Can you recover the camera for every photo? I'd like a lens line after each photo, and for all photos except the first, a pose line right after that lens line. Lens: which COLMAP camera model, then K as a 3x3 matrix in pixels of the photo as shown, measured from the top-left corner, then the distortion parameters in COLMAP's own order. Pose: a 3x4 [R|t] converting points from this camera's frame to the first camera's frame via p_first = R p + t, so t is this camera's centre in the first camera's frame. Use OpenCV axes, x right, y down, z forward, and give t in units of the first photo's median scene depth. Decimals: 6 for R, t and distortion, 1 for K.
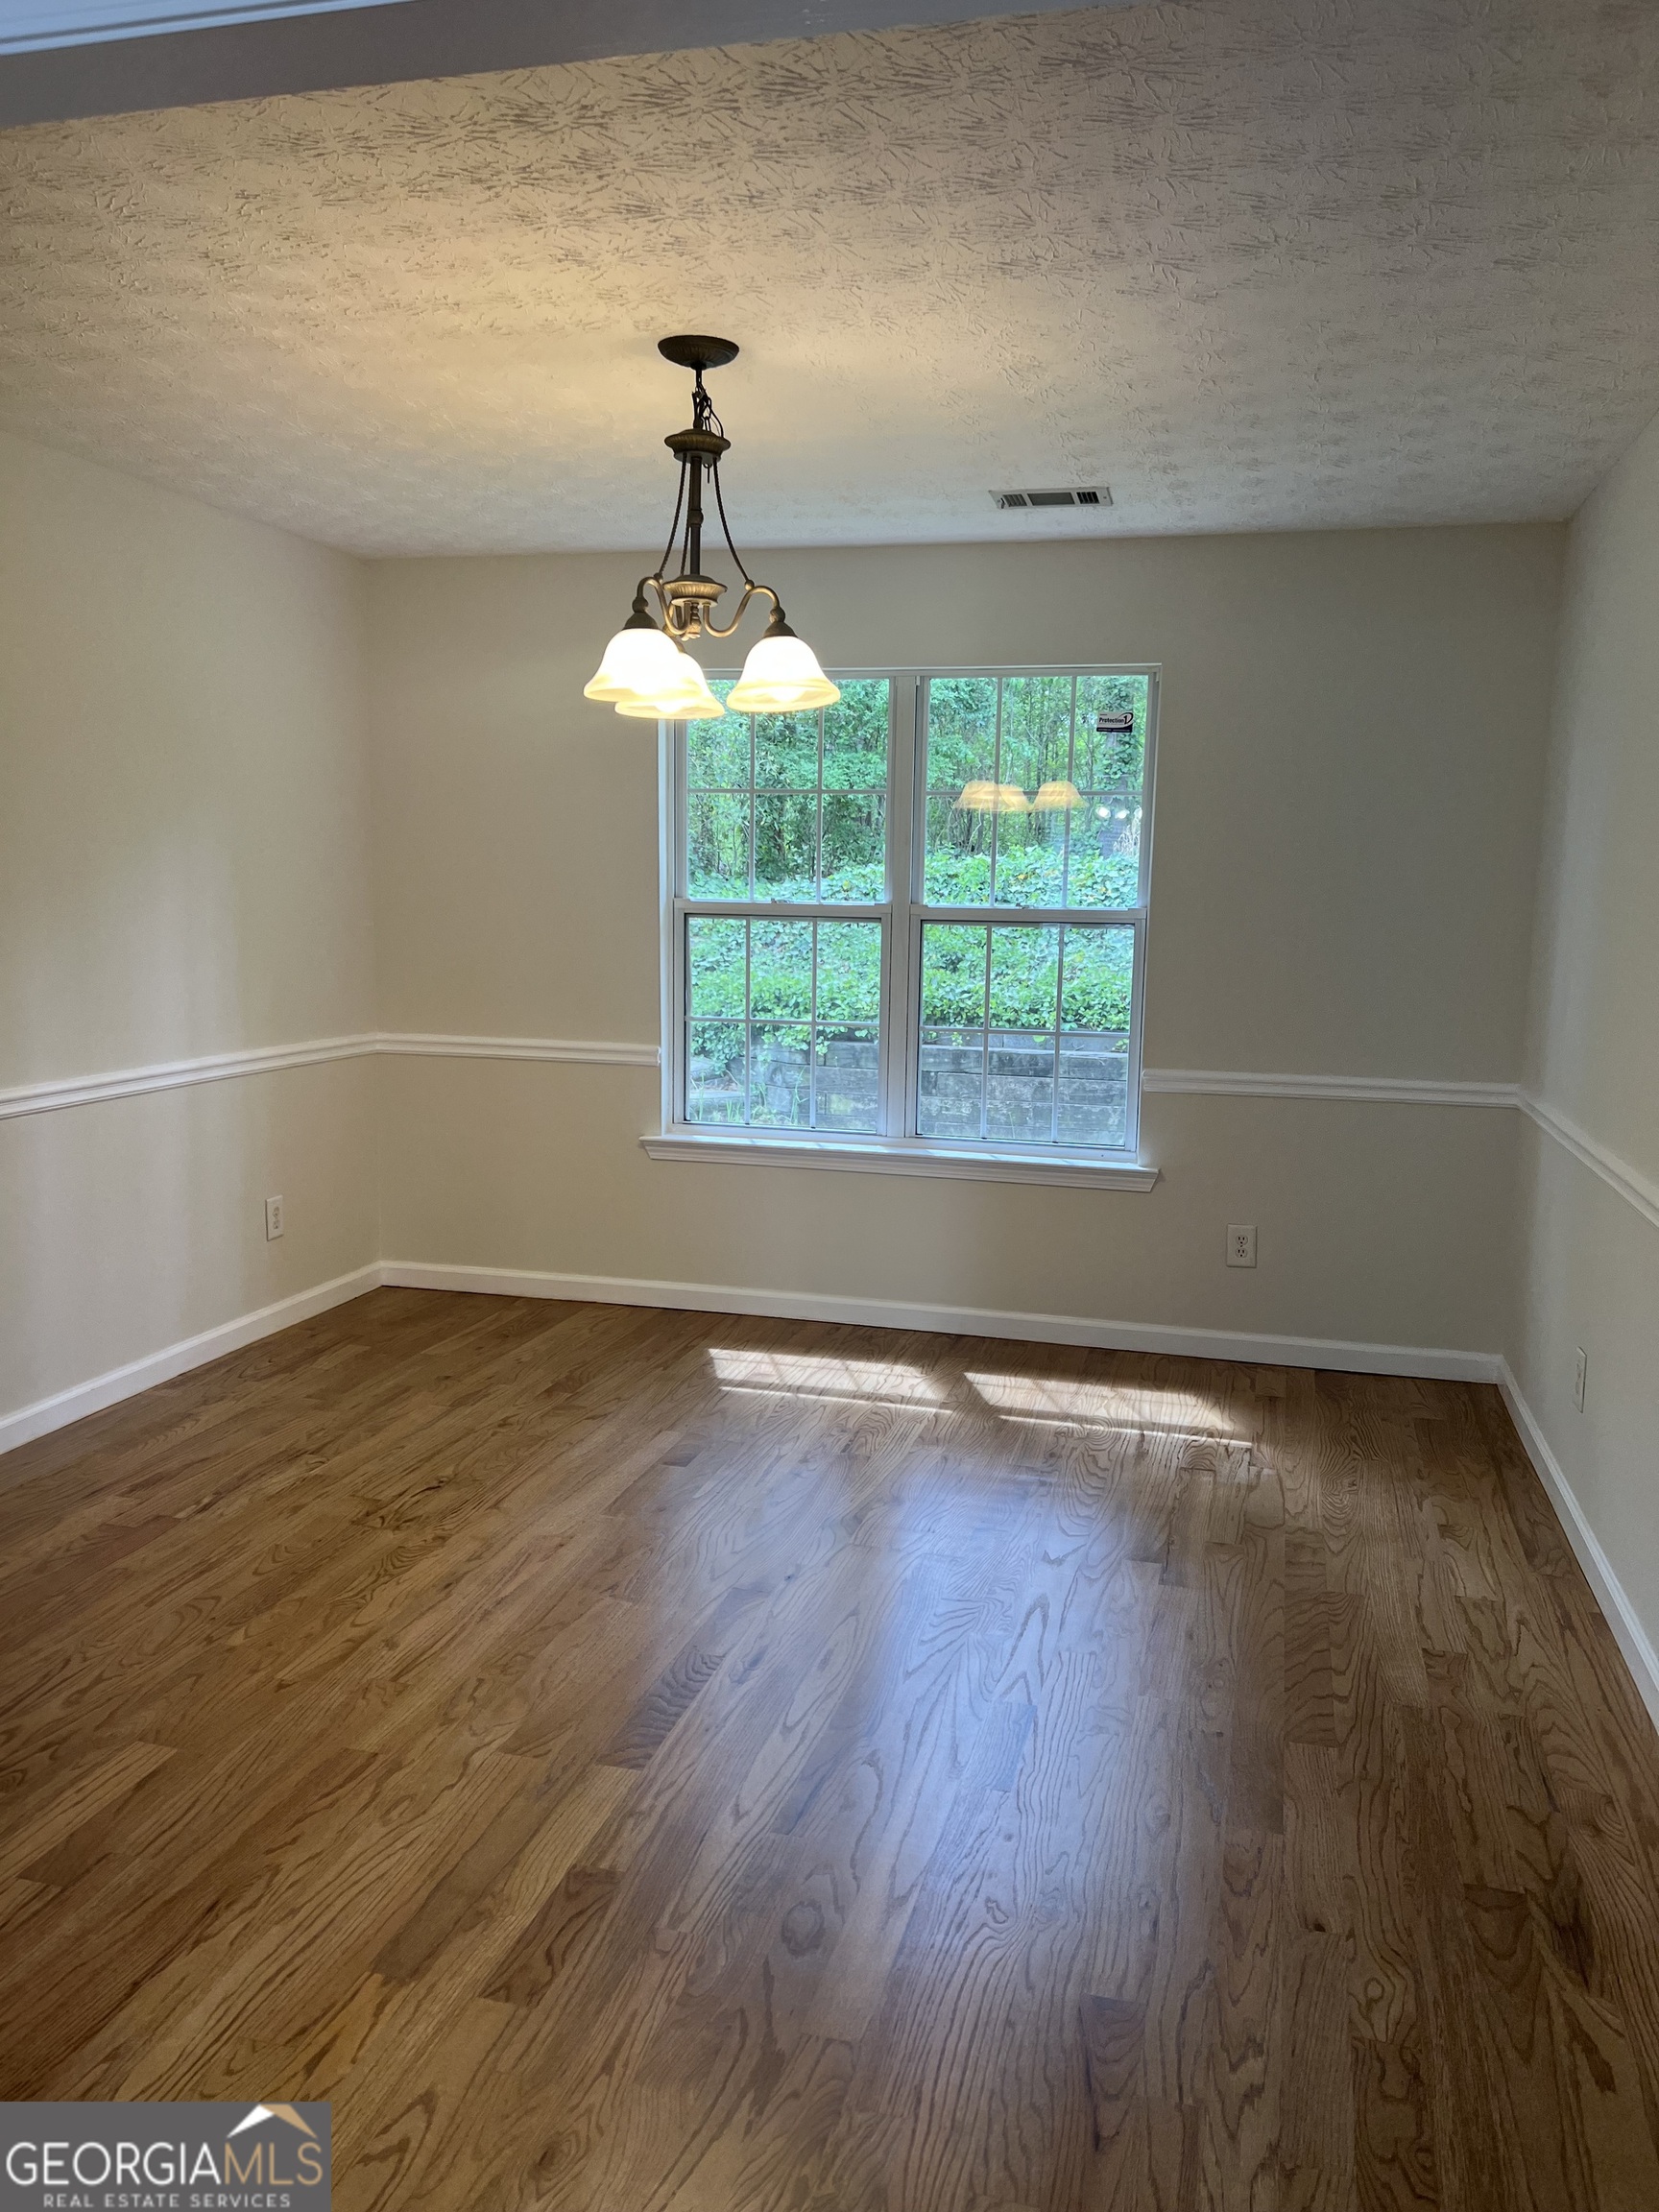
lens RADIAL K [[1652.2, 0, 829.5], [0, 1652.2, 1117.6], [0, 0, 1]] dist [0.065662, -0.083202]
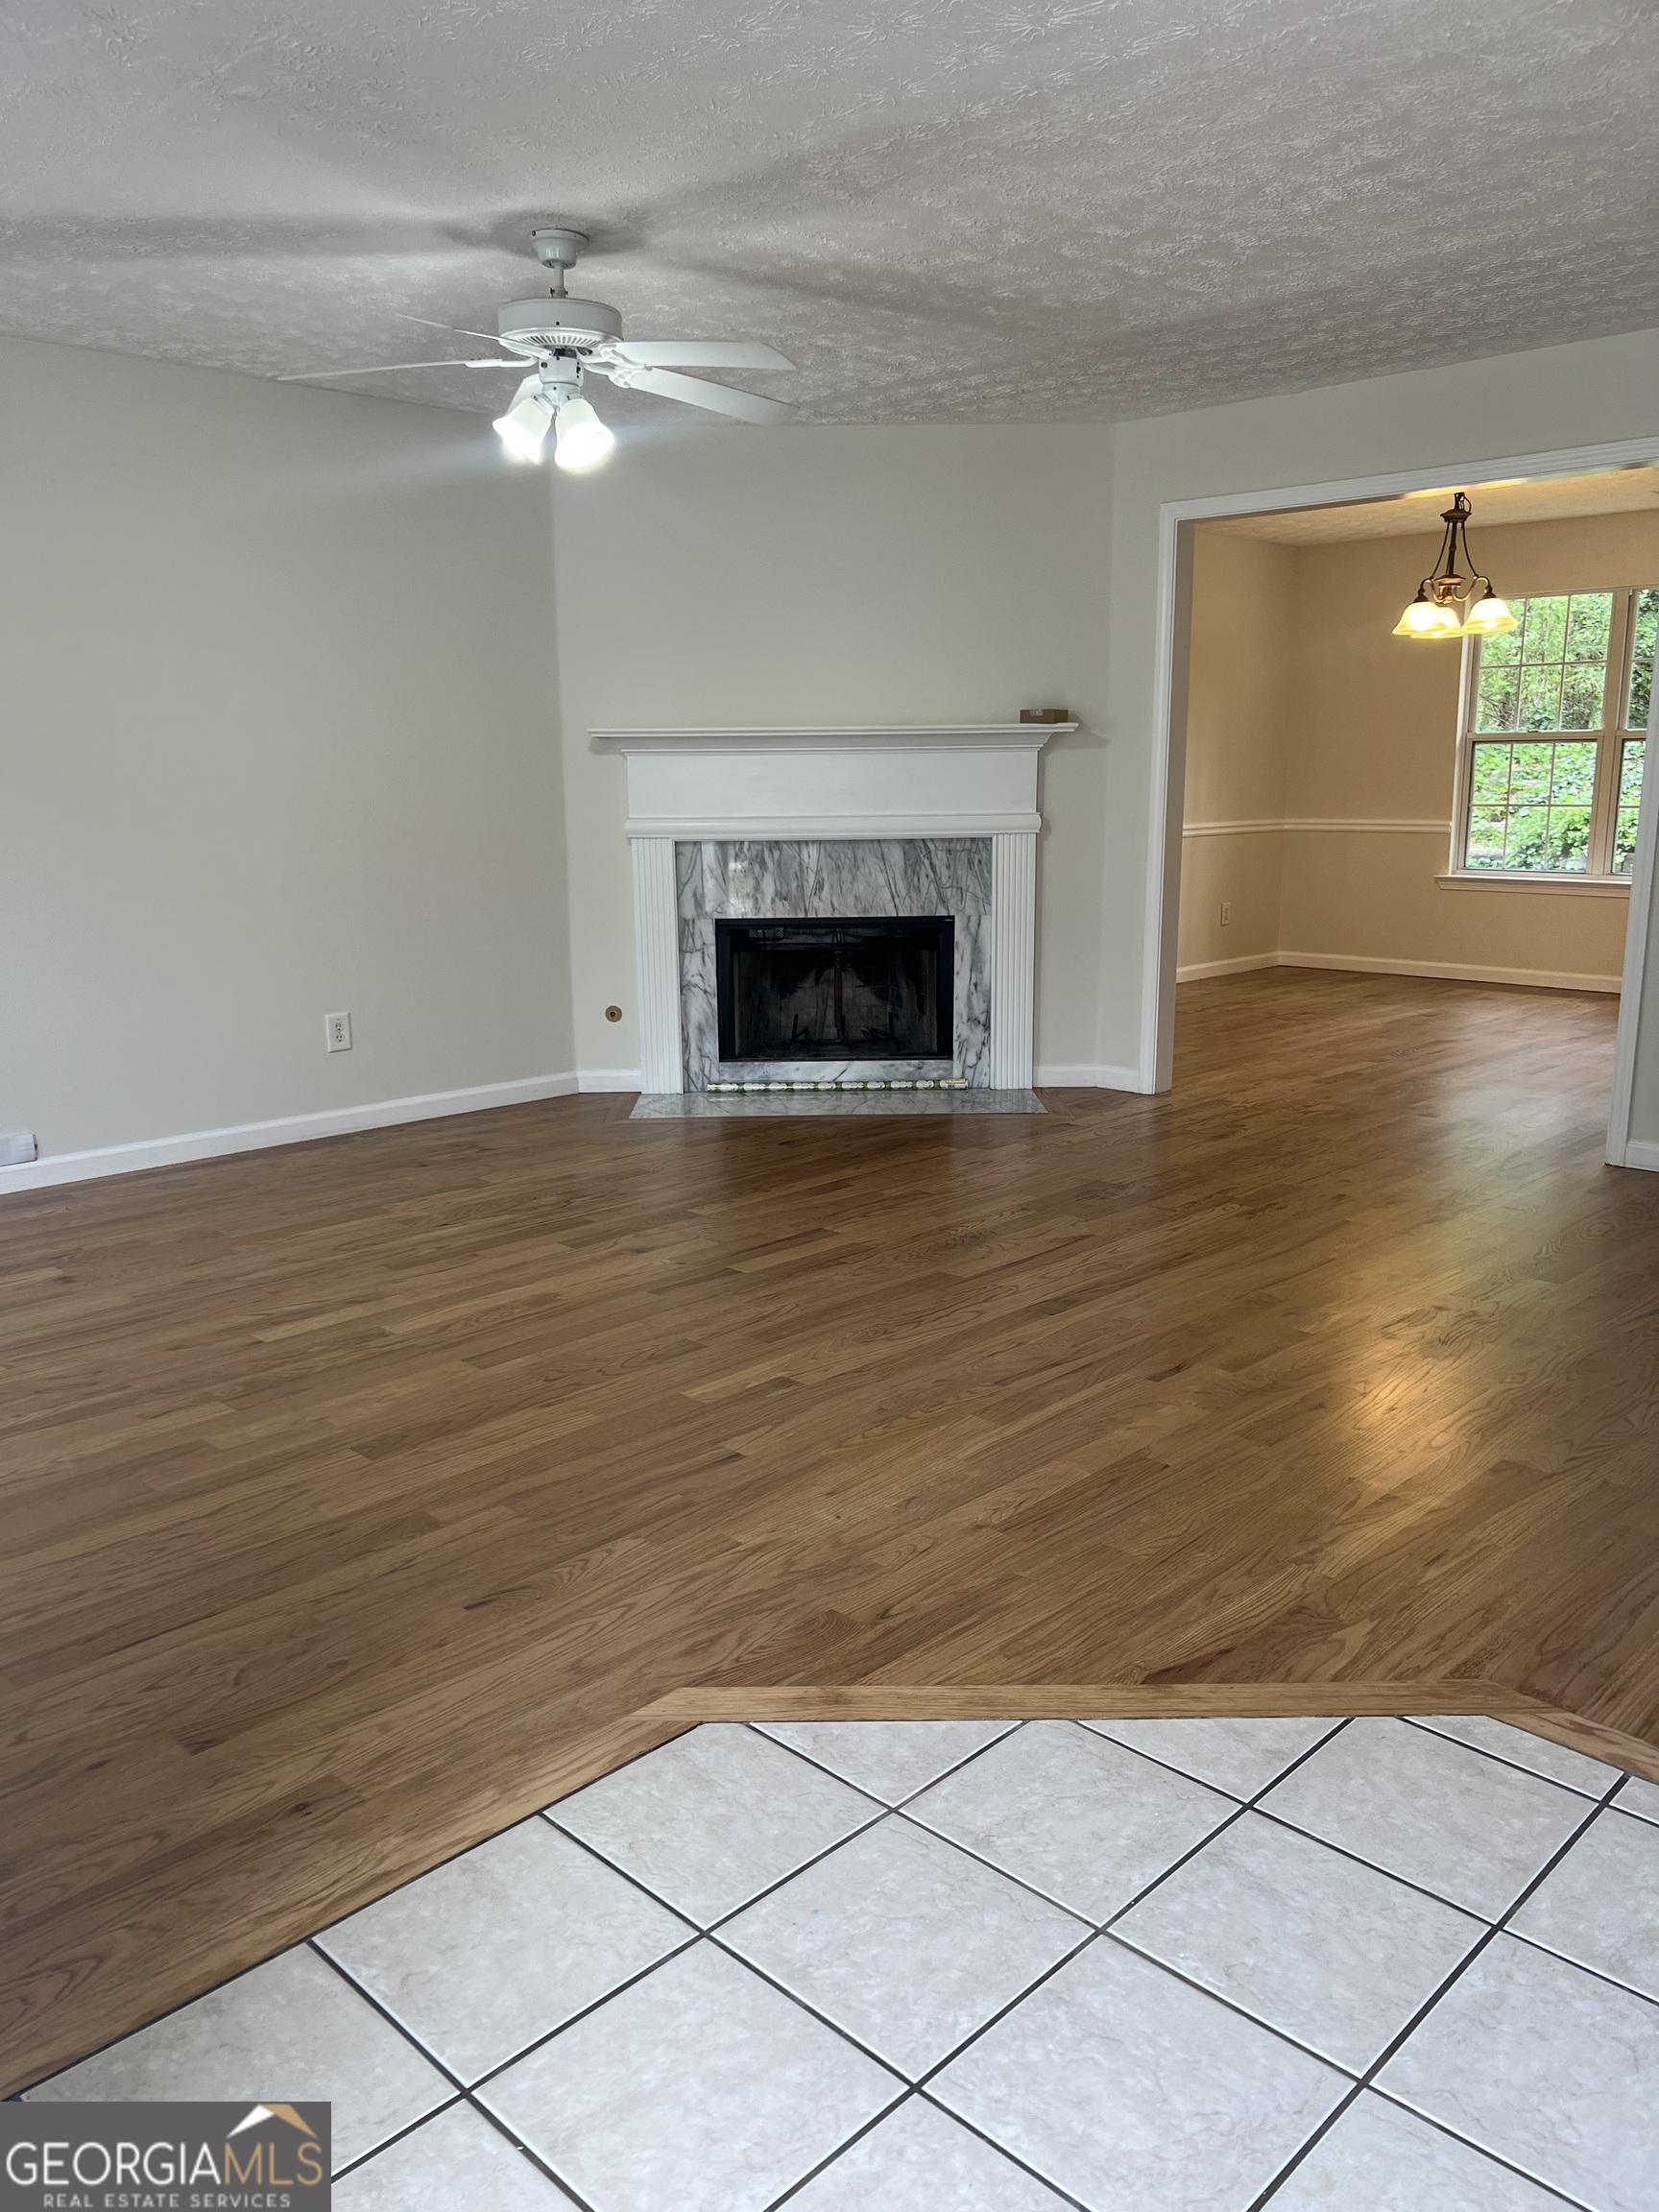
lens RADIAL K [[1652.2, 0, 829.5], [0, 1652.2, 1117.6], [0, 0, 1]] dist [0.065662, -0.083202]
pose [[0.867930, 0.073381, -0.491237, 0.315377], [-0.041650, 0.996295, 0.075239, 0.240200], [0.494938, -0.044842, 0.867771, -1.252102]]
